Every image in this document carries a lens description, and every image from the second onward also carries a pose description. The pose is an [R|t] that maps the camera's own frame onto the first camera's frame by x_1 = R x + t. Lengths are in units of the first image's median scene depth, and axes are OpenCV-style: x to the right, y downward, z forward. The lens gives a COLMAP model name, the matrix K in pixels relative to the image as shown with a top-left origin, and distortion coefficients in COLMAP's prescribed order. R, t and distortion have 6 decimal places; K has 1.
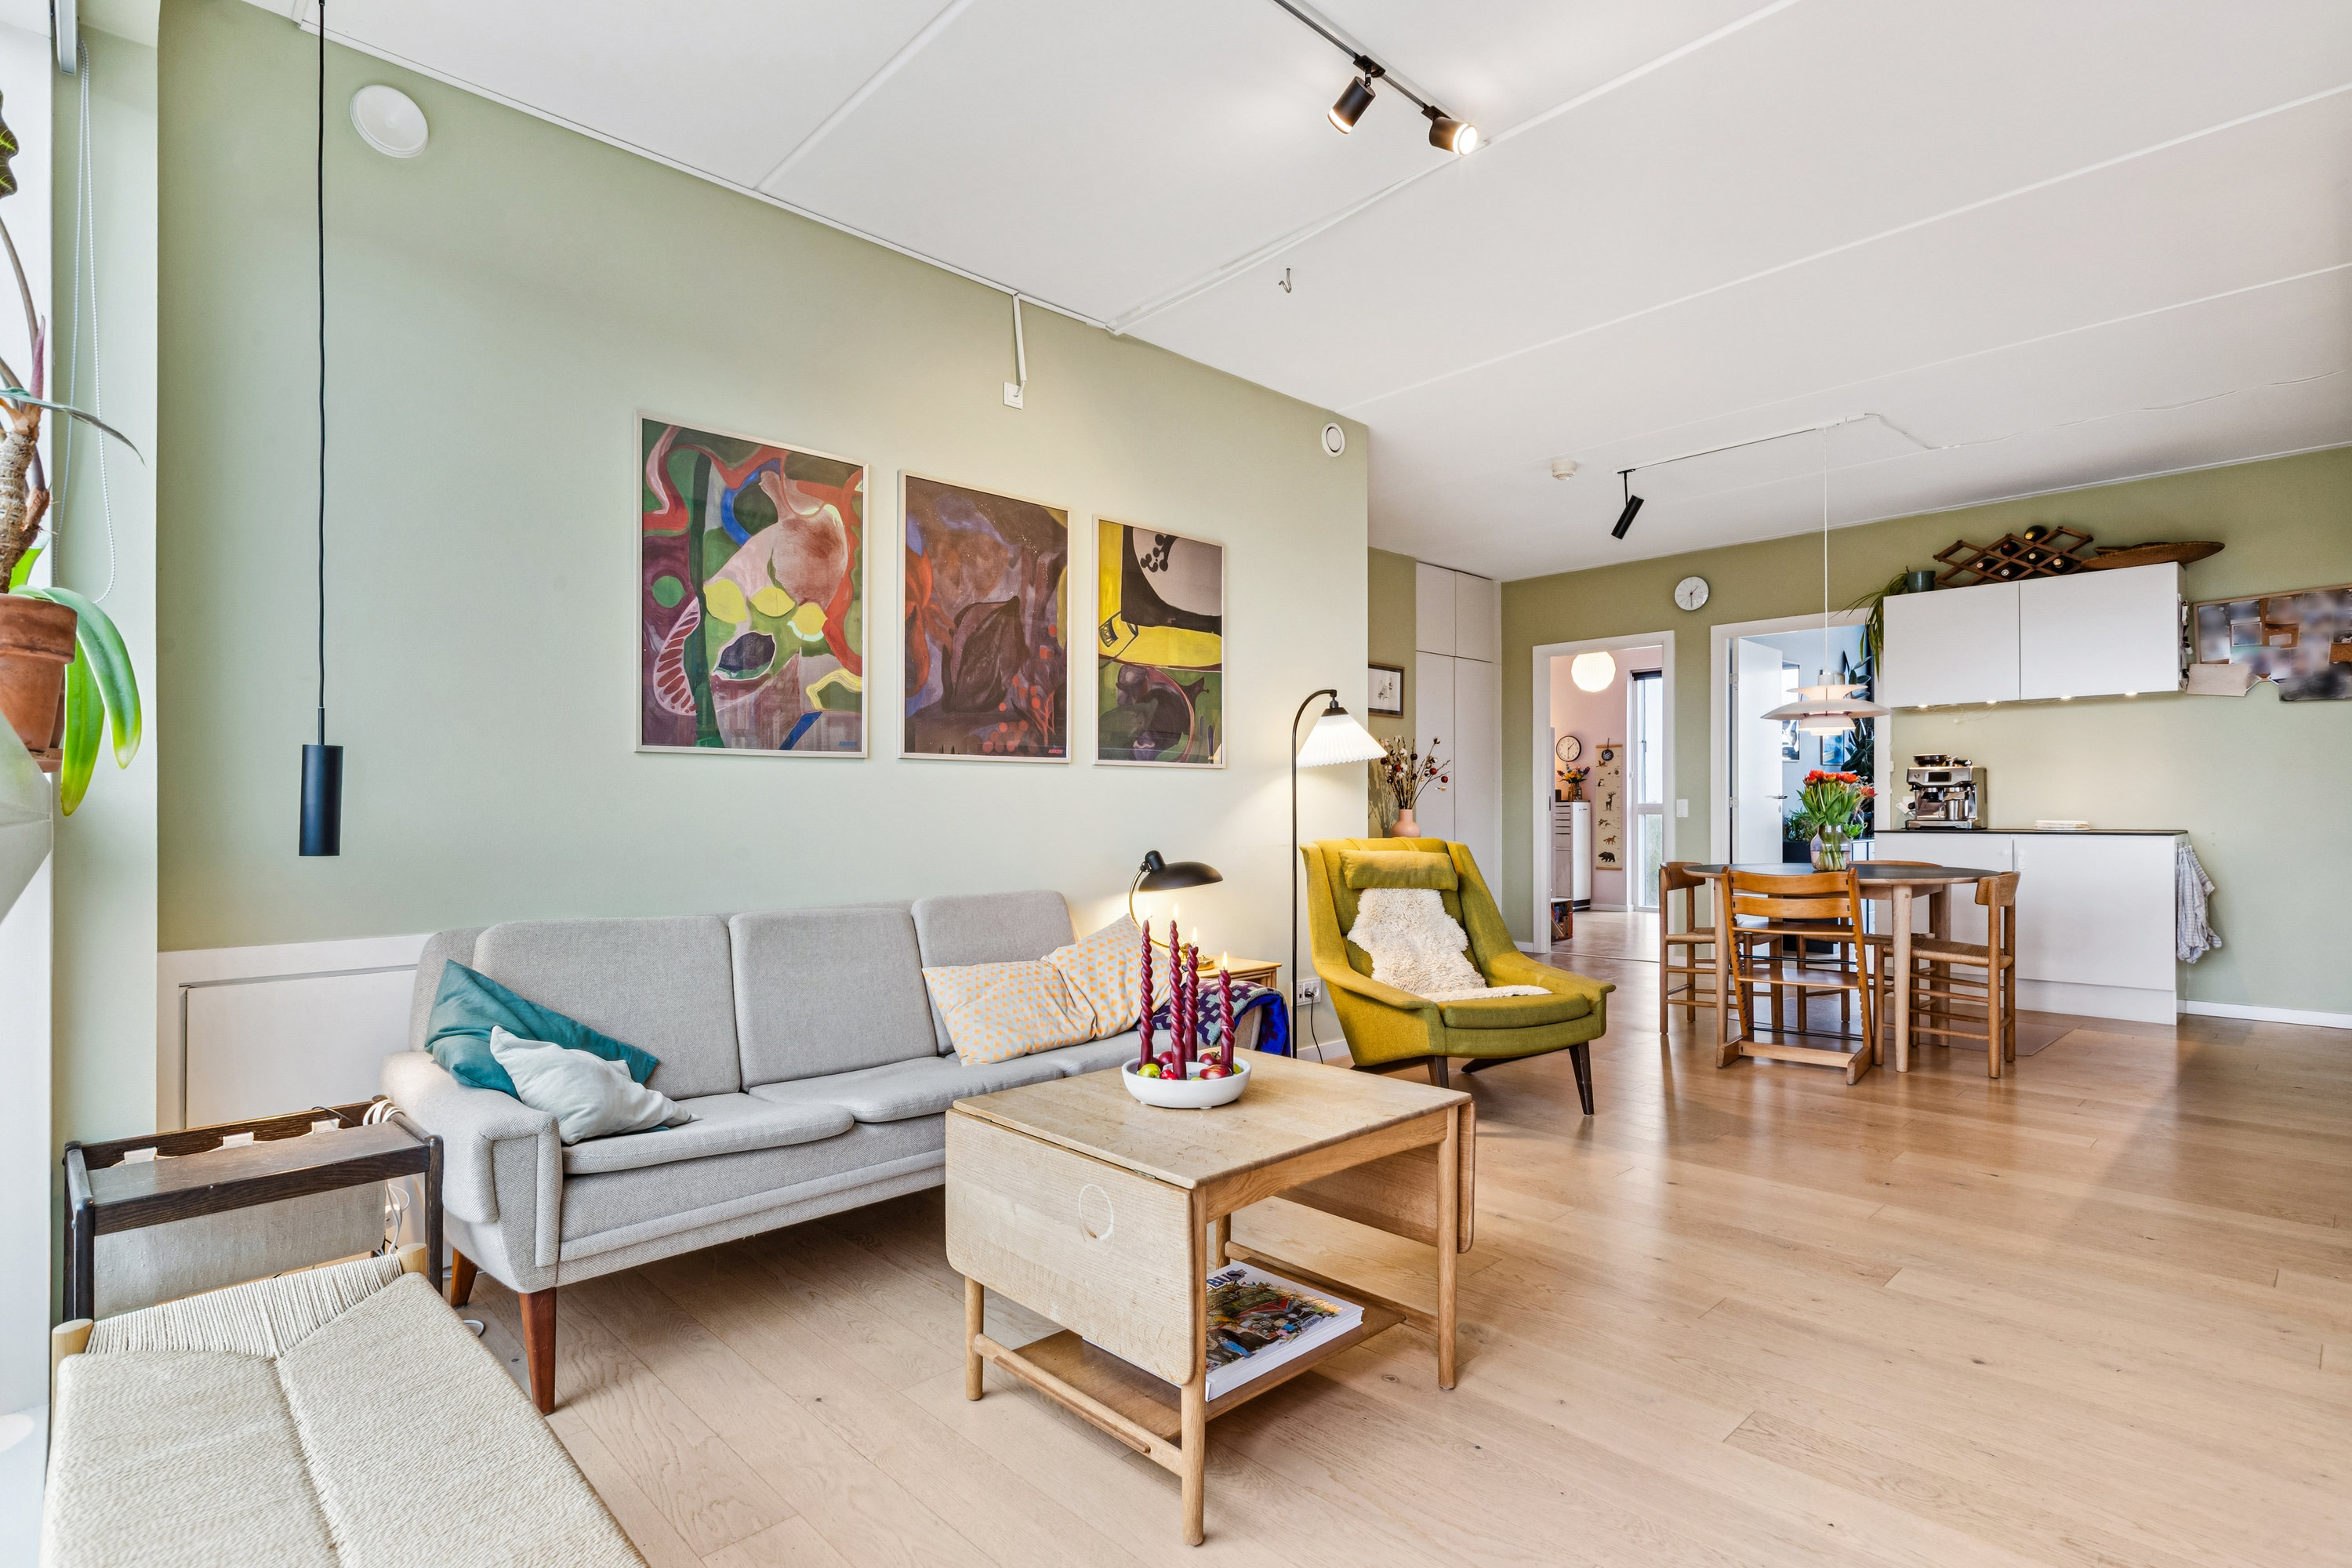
lens RADIAL K [[1154.6, 0, 1180.6], [0, 1154.6, 795.1], [0, 0, 1]] dist [-0.000661, -0.000023]
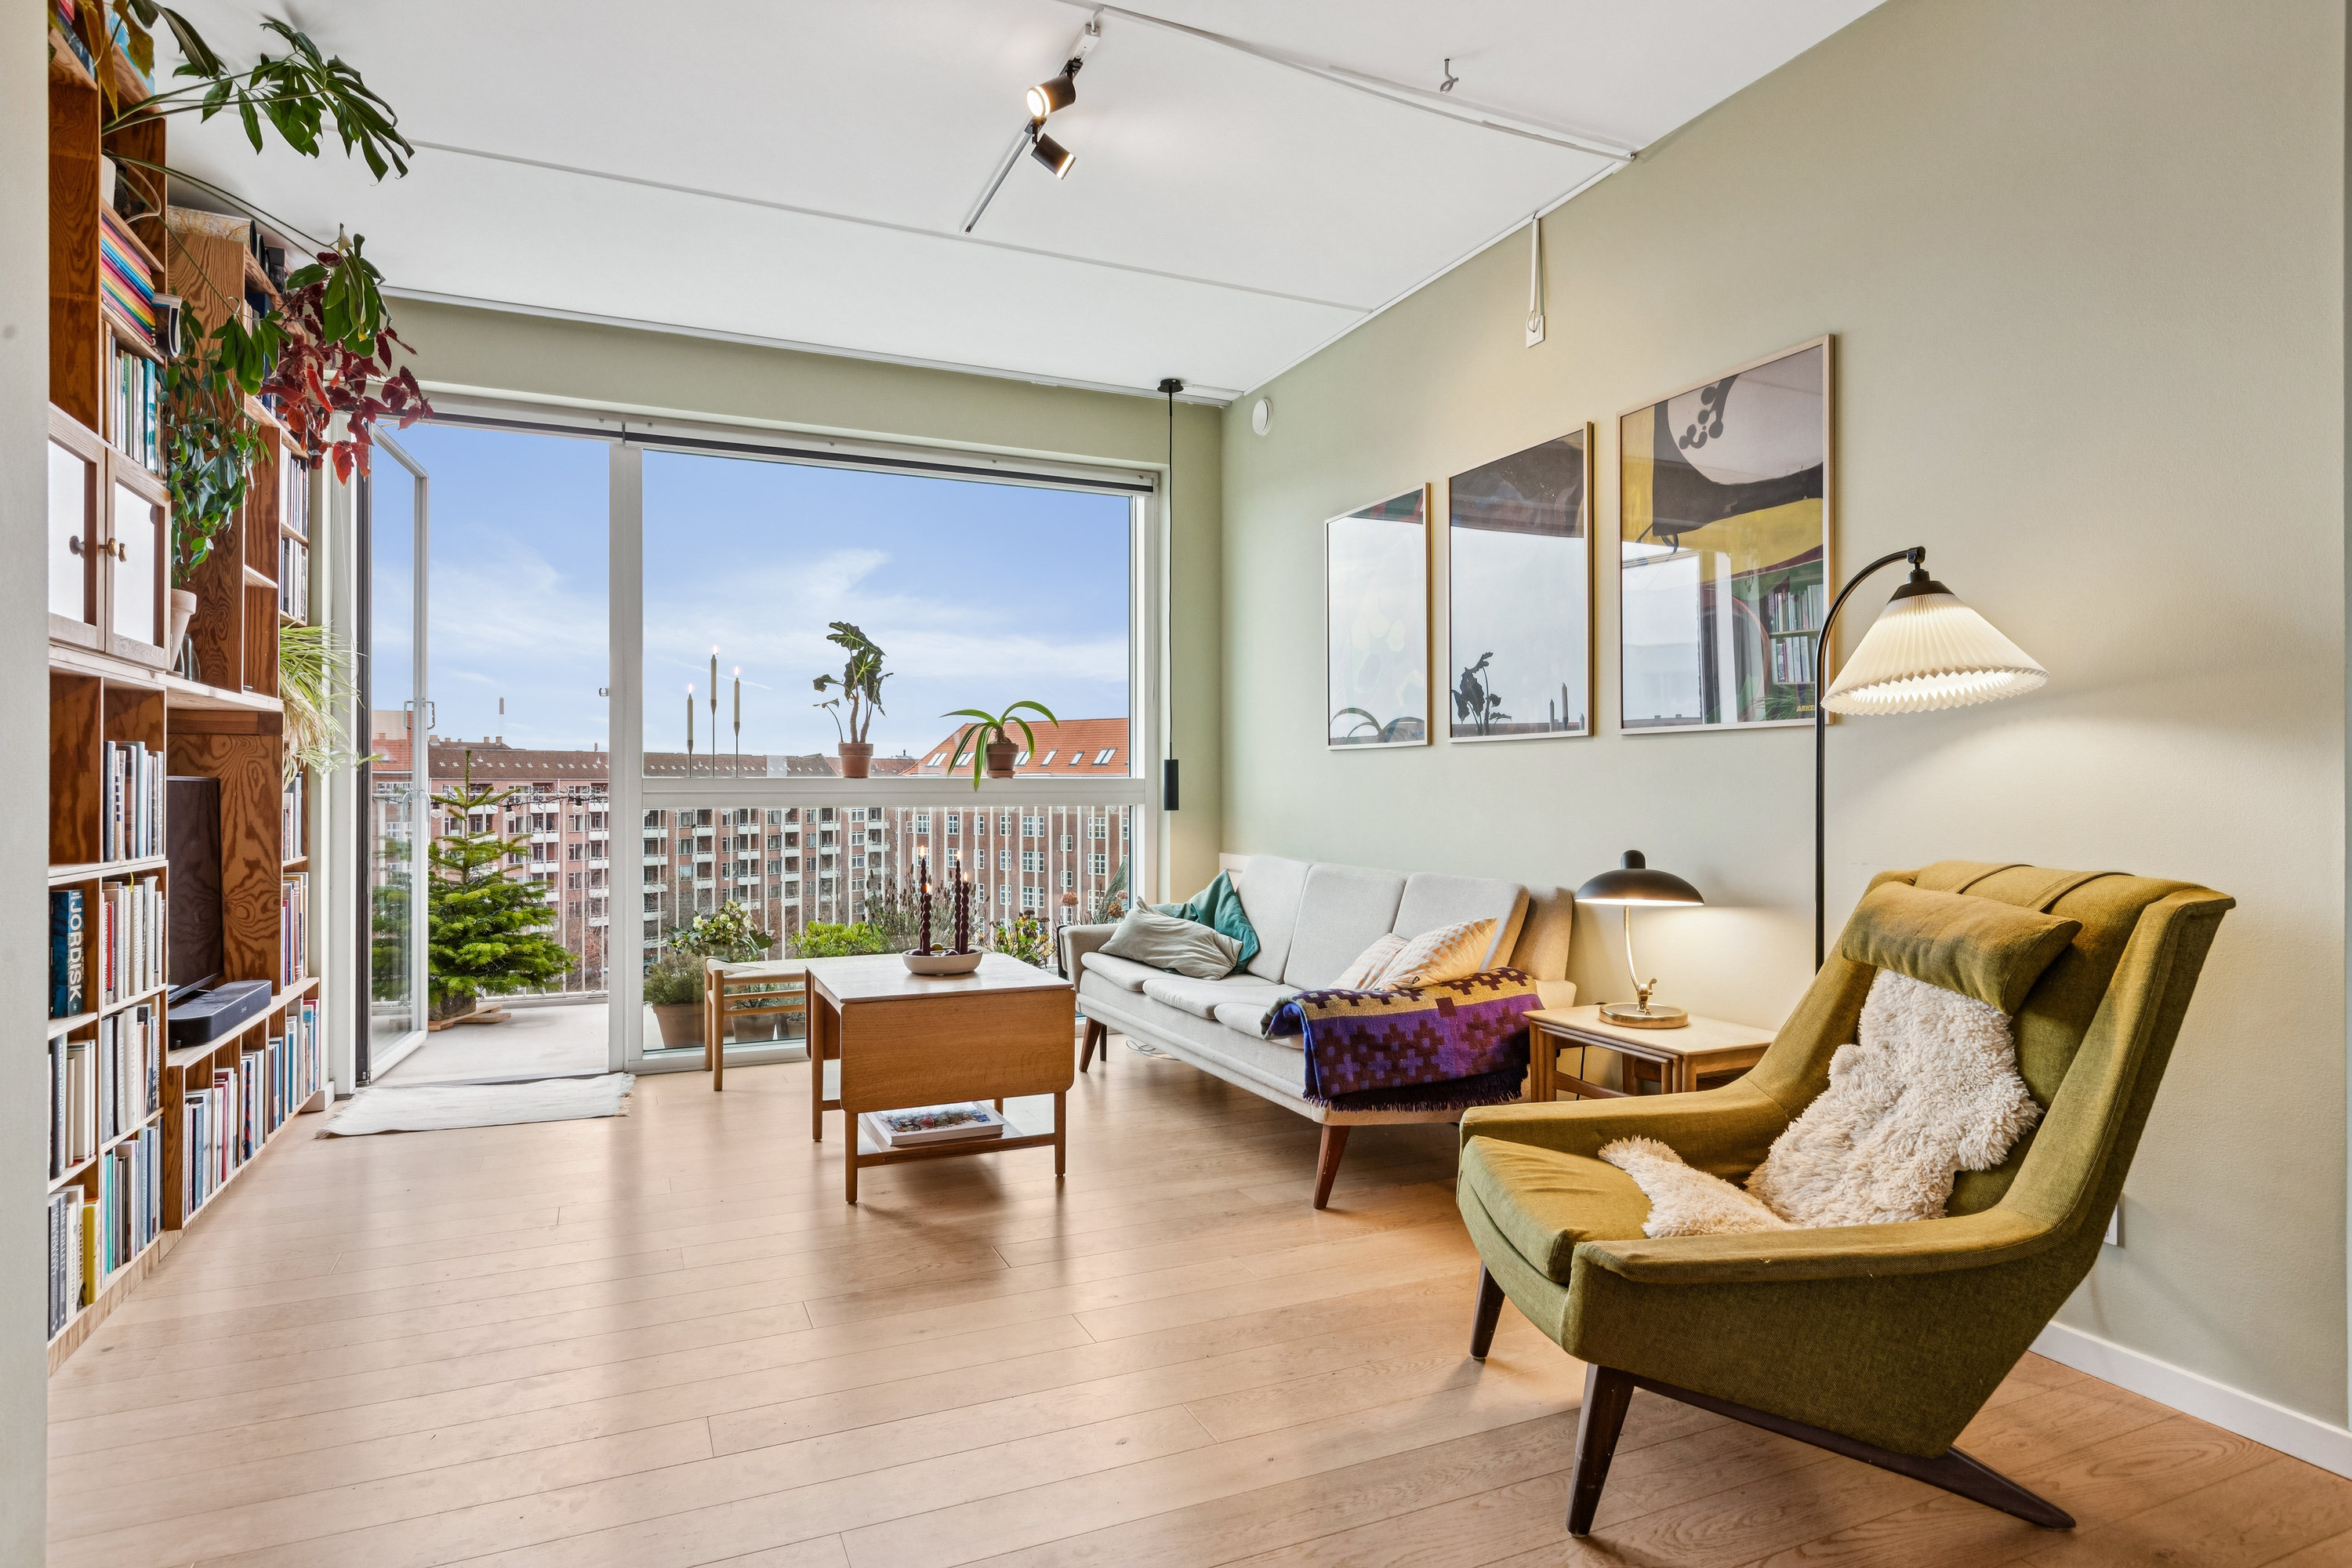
lens RADIAL K [[1306.9, 0, 1179.8], [0, 1306.9, 780.4], [0, 0, 1]] dist [-0.003484, -0.000222]
pose [[-0.327697, -0.007641, -0.944752, 0.802535], [0.005204, 0.999938, -0.009893, 0.010462], [0.944768, -0.008159, -0.327637, 0.954338]]
